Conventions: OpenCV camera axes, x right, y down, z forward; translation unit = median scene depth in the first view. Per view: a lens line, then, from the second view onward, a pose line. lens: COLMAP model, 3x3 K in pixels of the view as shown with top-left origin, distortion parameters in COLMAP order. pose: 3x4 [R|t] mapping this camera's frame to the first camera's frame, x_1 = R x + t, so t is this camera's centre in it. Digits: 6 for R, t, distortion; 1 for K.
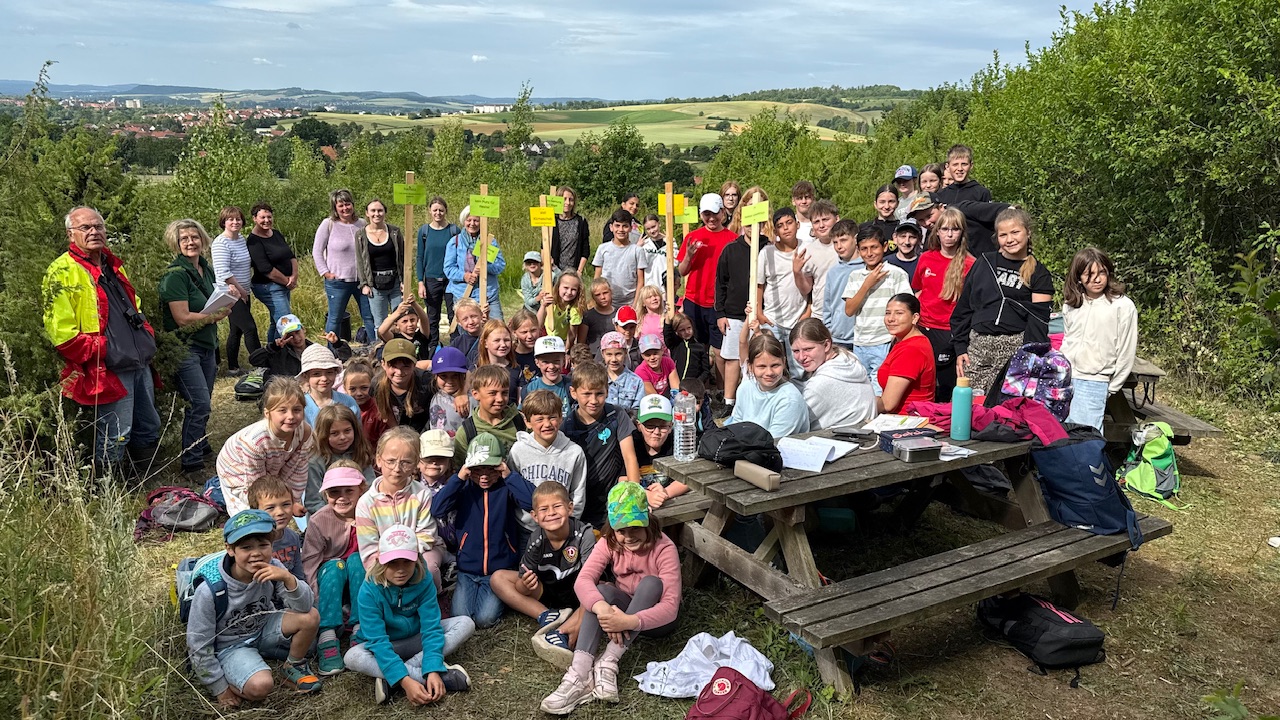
lens RADIAL K [[894.7, 0, 646.2], [0, 894.7, 350.6], [0, 0, 1]] dist [0.001182, 0.007417]
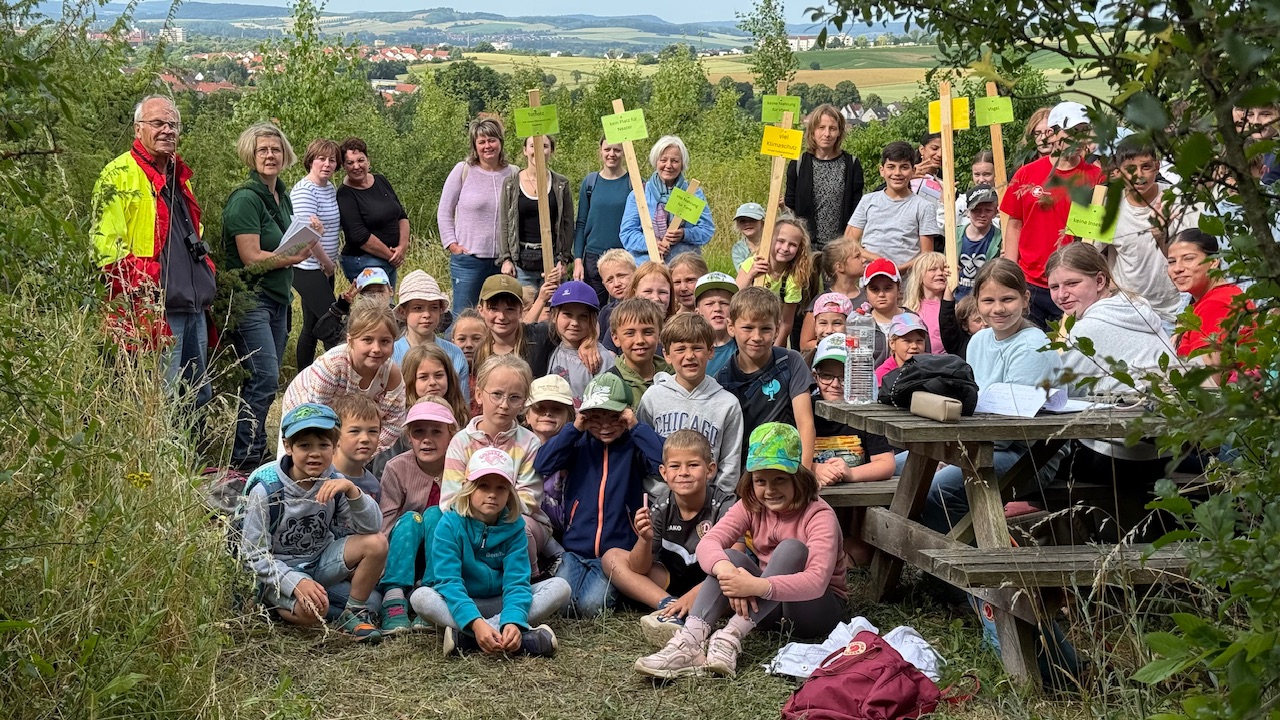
lens RADIAL K [[1781.7, 0, 639.2], [0, 1781.7, 363.4], [0, 0, 1]] dist [0.030501, 0.000000]
pose [[0.968196, 0.052109, -0.244707, 0.210195], [-0.073962, 0.993968, -0.080971, 0.205490], [0.239011, 0.096495, 0.966210, -0.454276]]
